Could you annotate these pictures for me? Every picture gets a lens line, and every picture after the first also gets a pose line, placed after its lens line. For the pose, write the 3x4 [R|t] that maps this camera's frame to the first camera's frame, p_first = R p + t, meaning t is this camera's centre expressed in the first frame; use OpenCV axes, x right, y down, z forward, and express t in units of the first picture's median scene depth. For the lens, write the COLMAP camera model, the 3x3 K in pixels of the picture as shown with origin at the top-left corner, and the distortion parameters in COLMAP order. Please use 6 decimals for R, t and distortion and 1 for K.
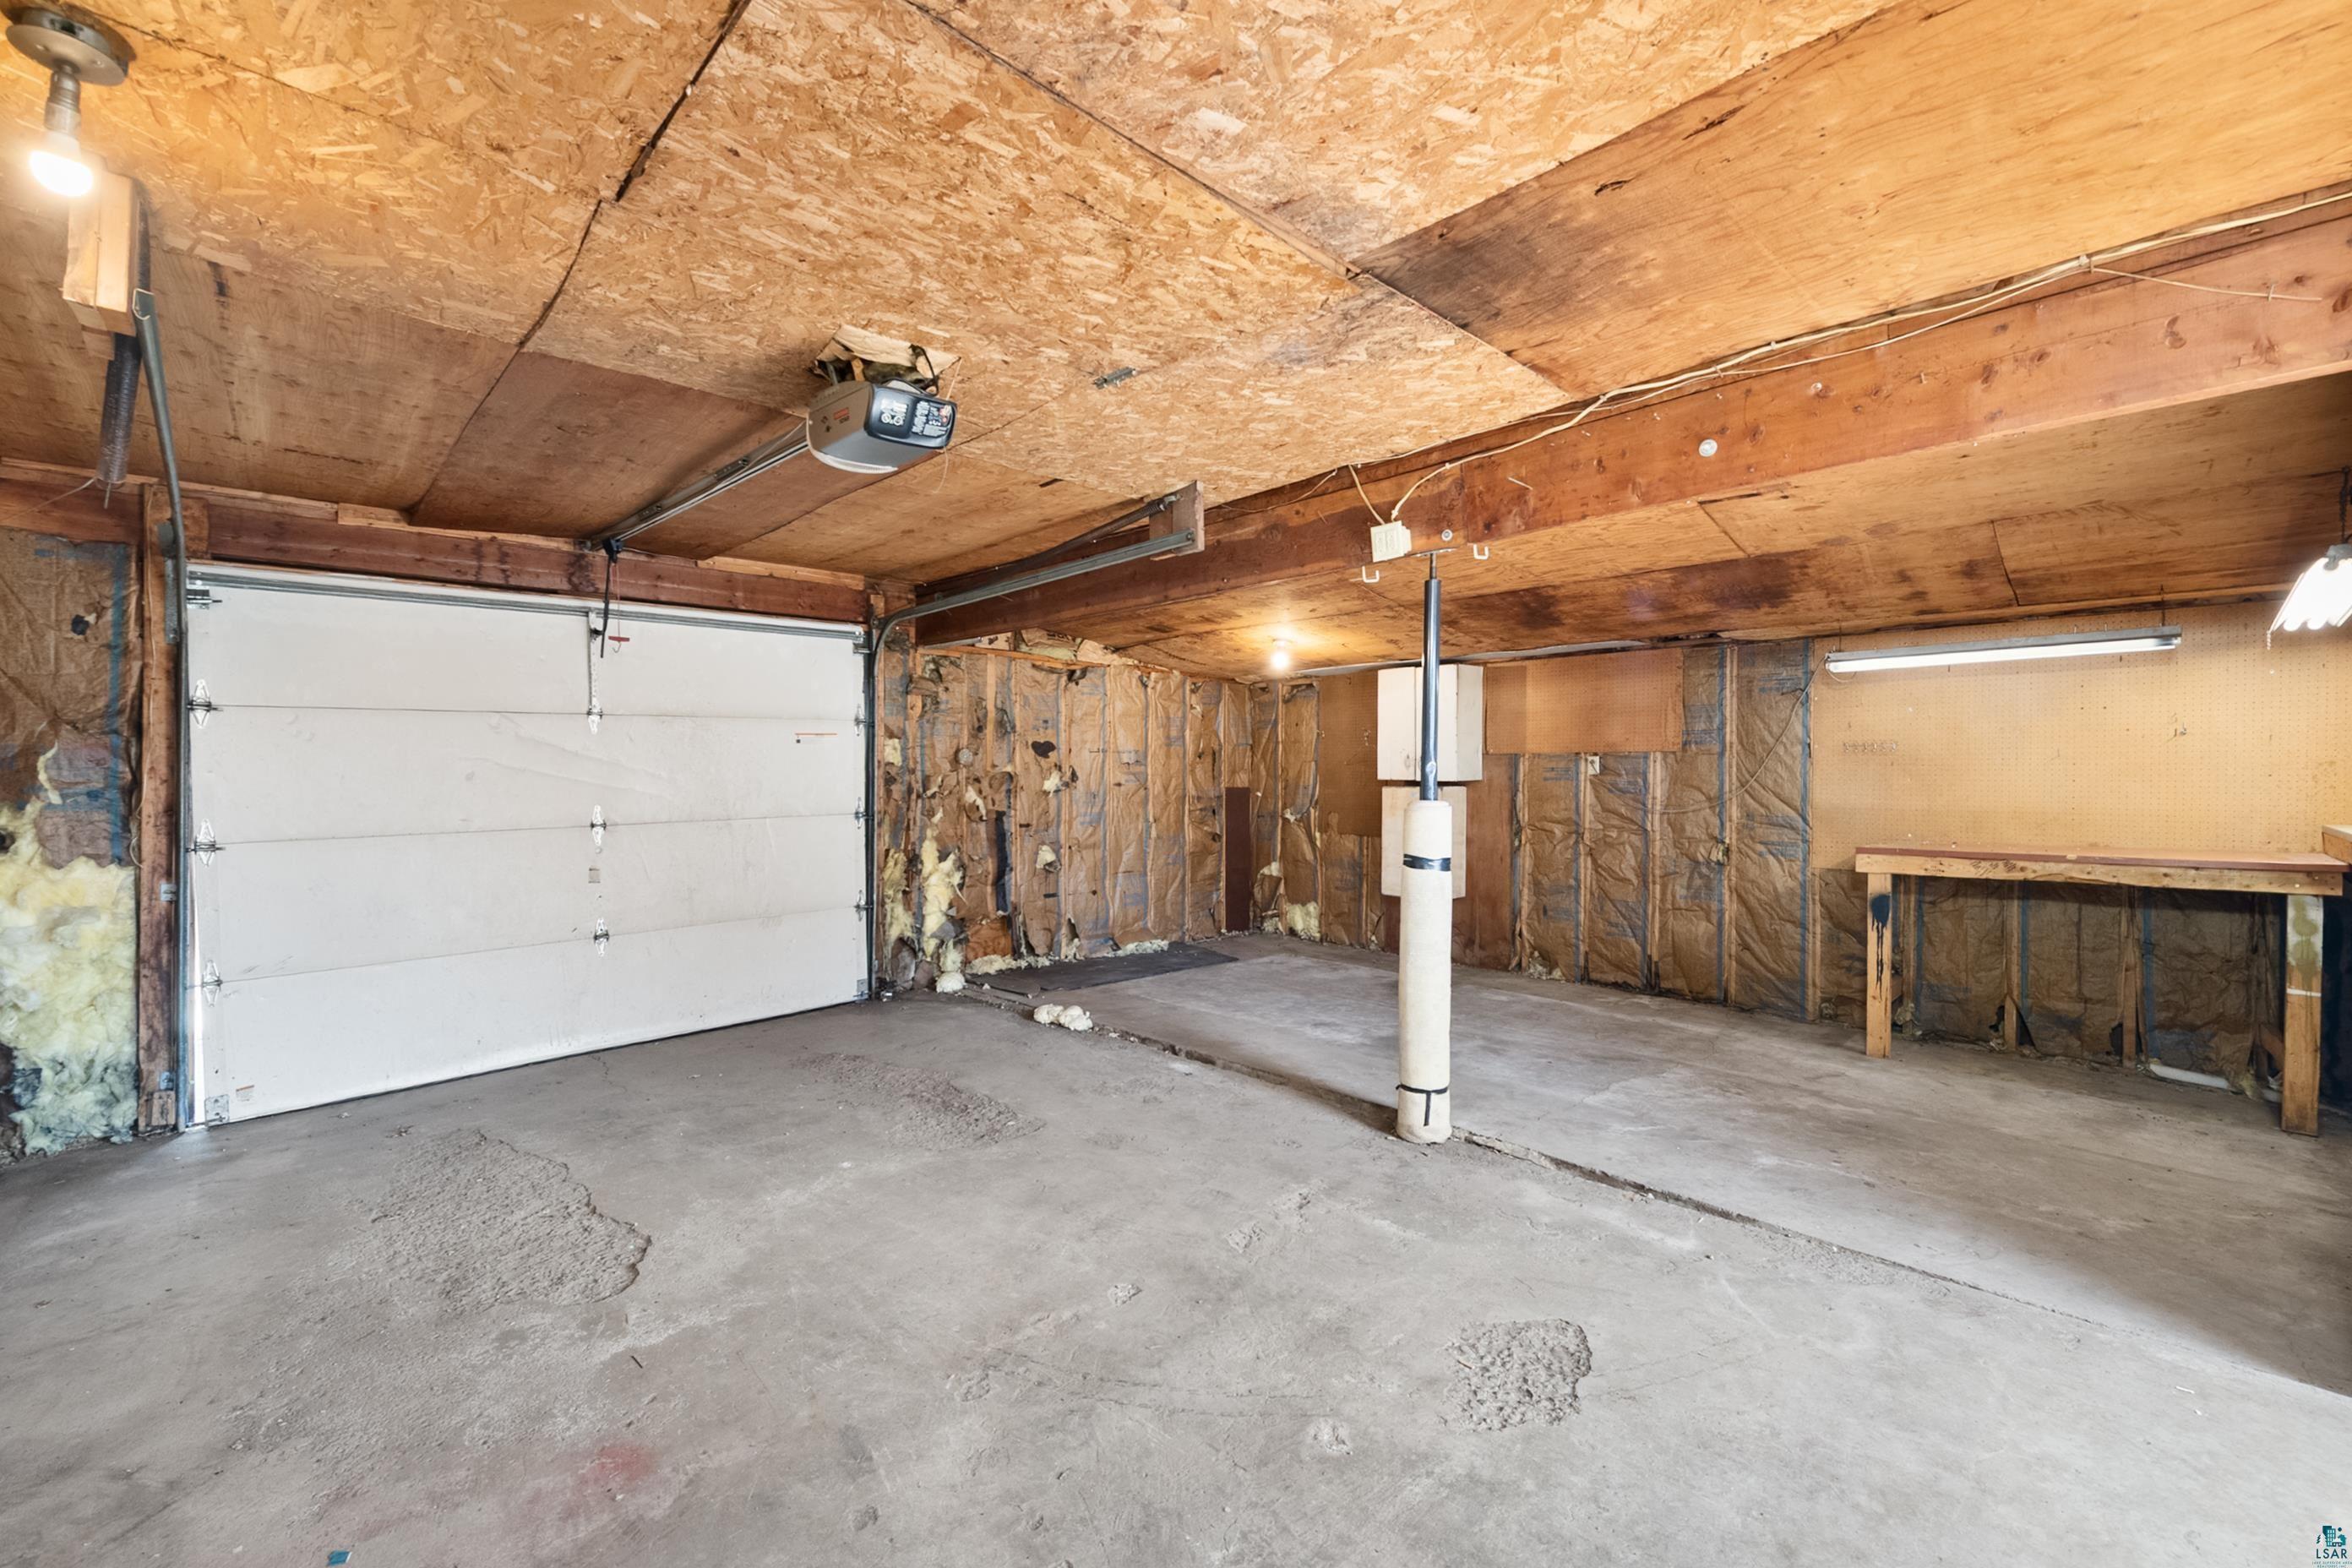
lens RADIAL K [[953.5, 0, 1161.1], [0, 953.5, 784.1], [0, 0, 1]] dist [-0.014011, -0.000746]
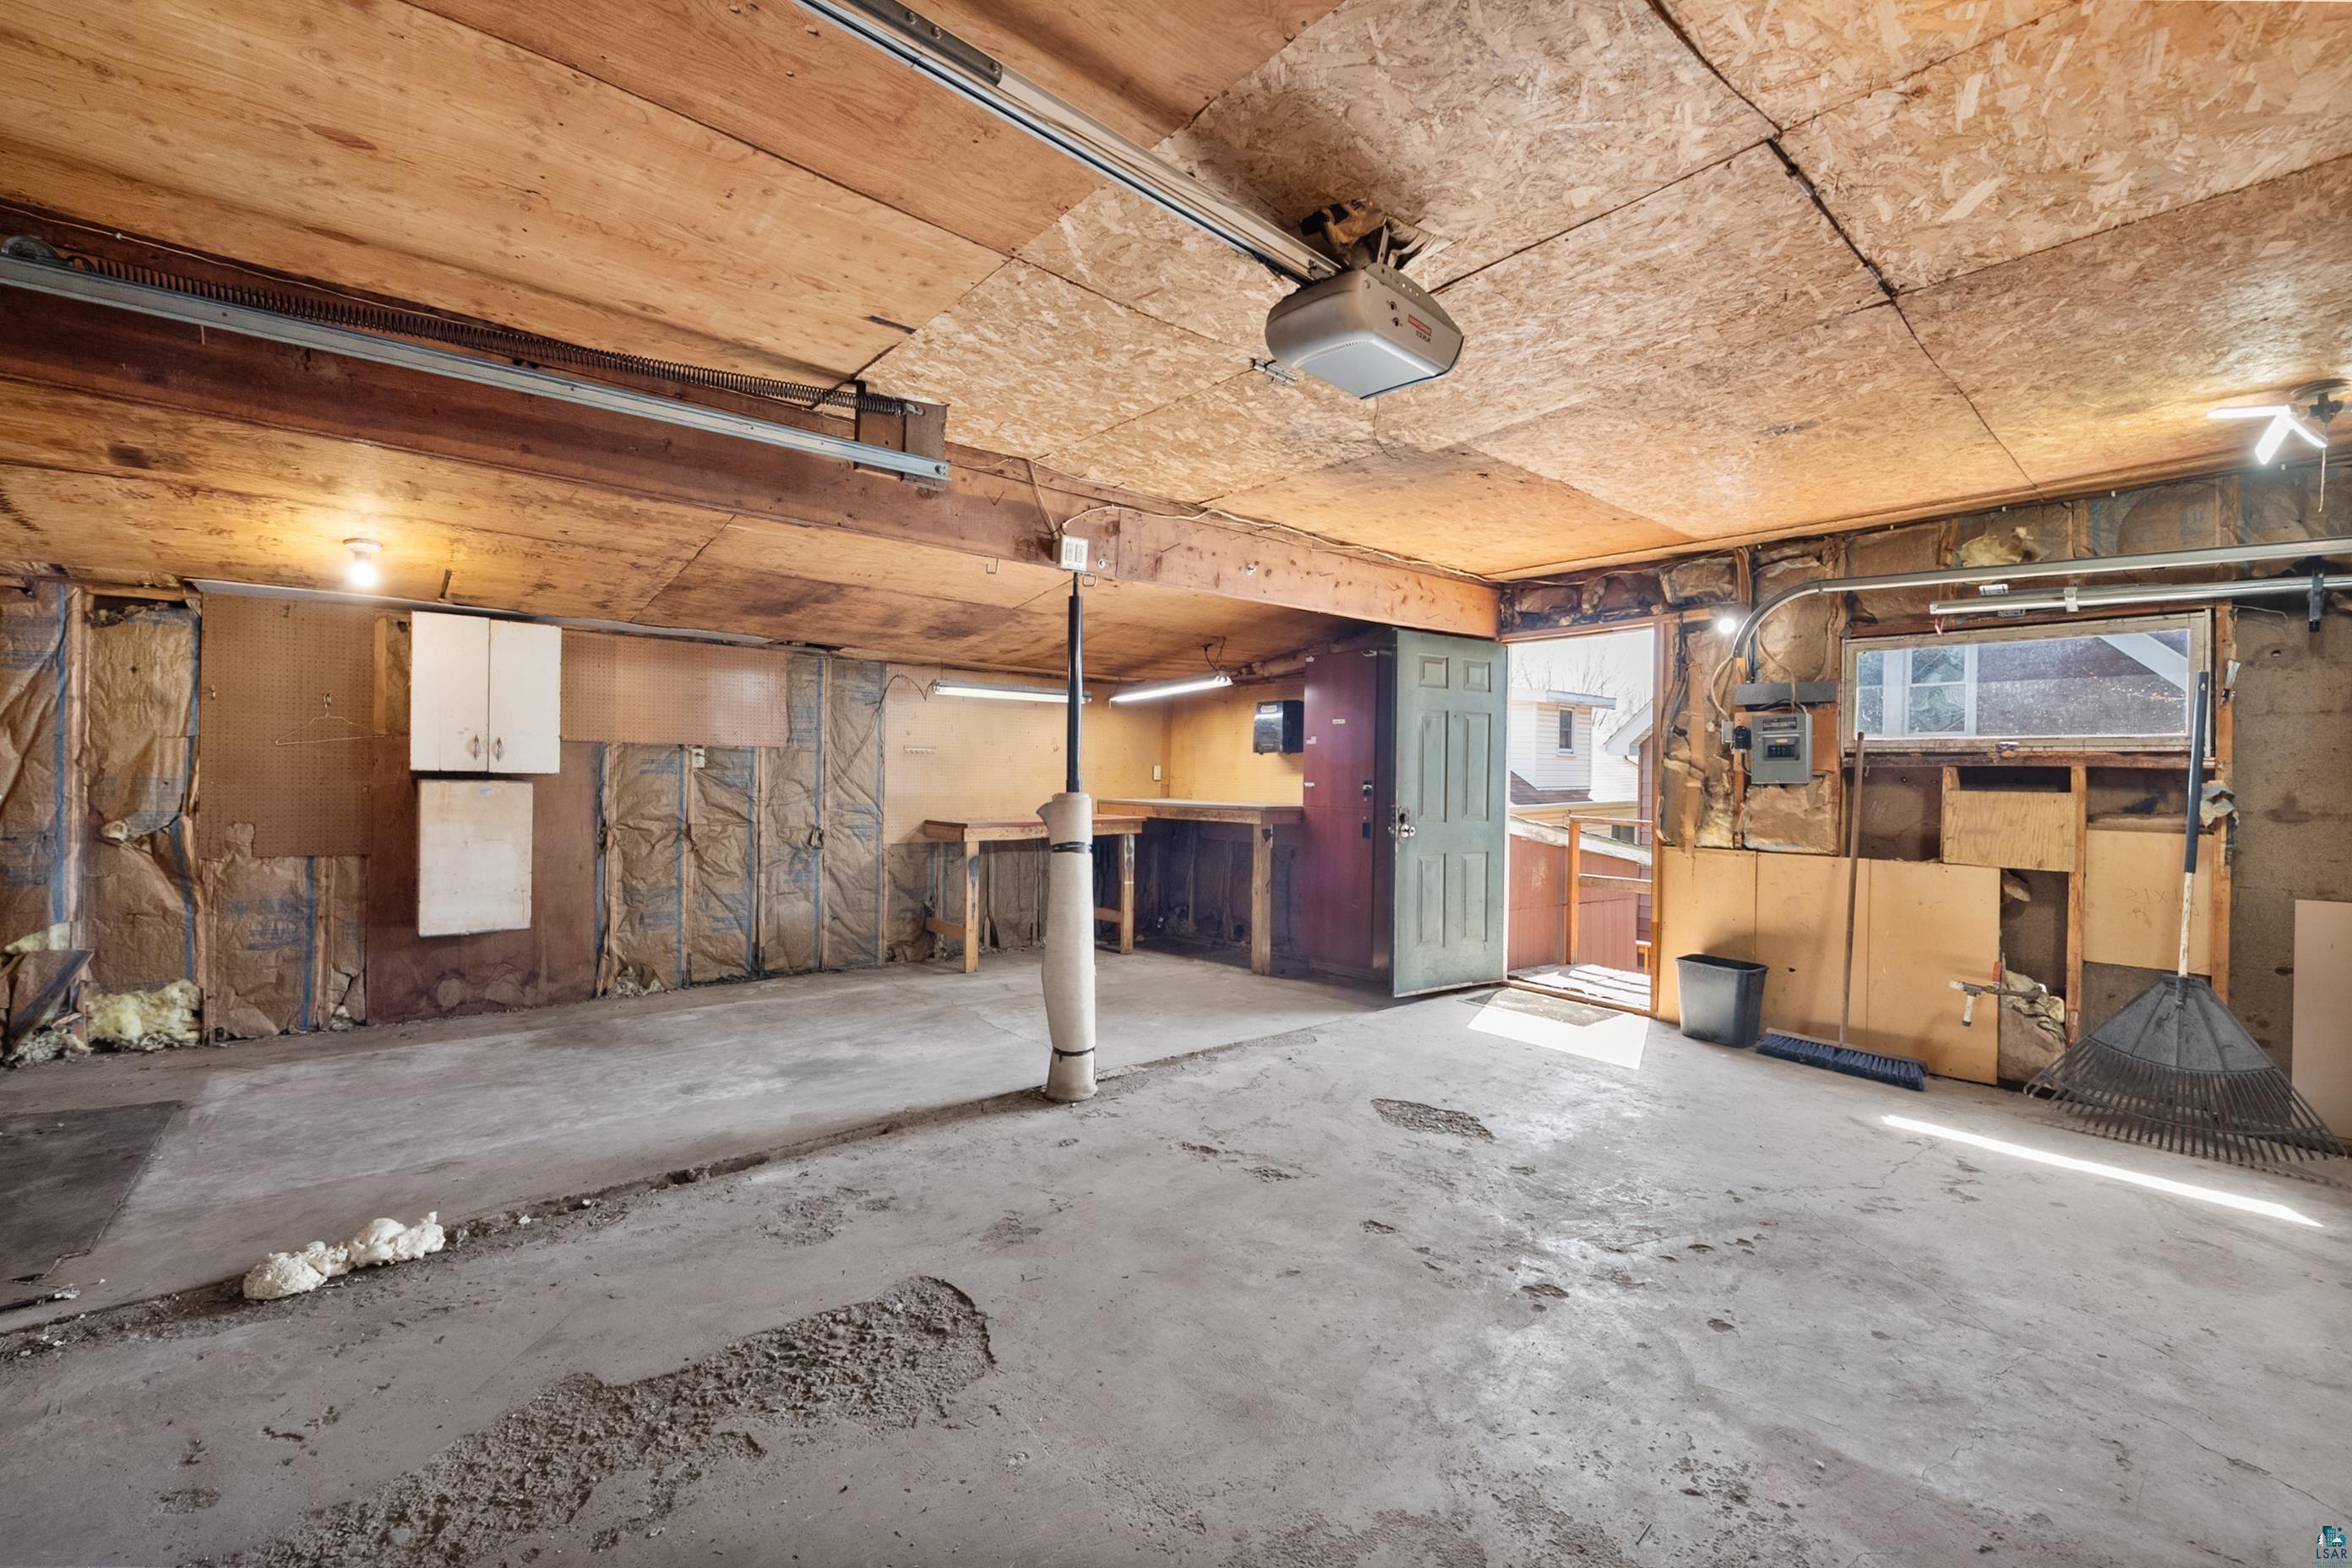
lens RADIAL K [[953.5, 0, 1161.4], [0, 953.5, 779.5], [0, 0, 1]] dist [-0.014011, -0.000746]
pose [[0.056570, -0.000889, 0.998398, -0.506776], [-0.001602, 0.999998, 0.000981, 0.000222], [-0.998397, -0.001655, 0.056568, 0.508275]]
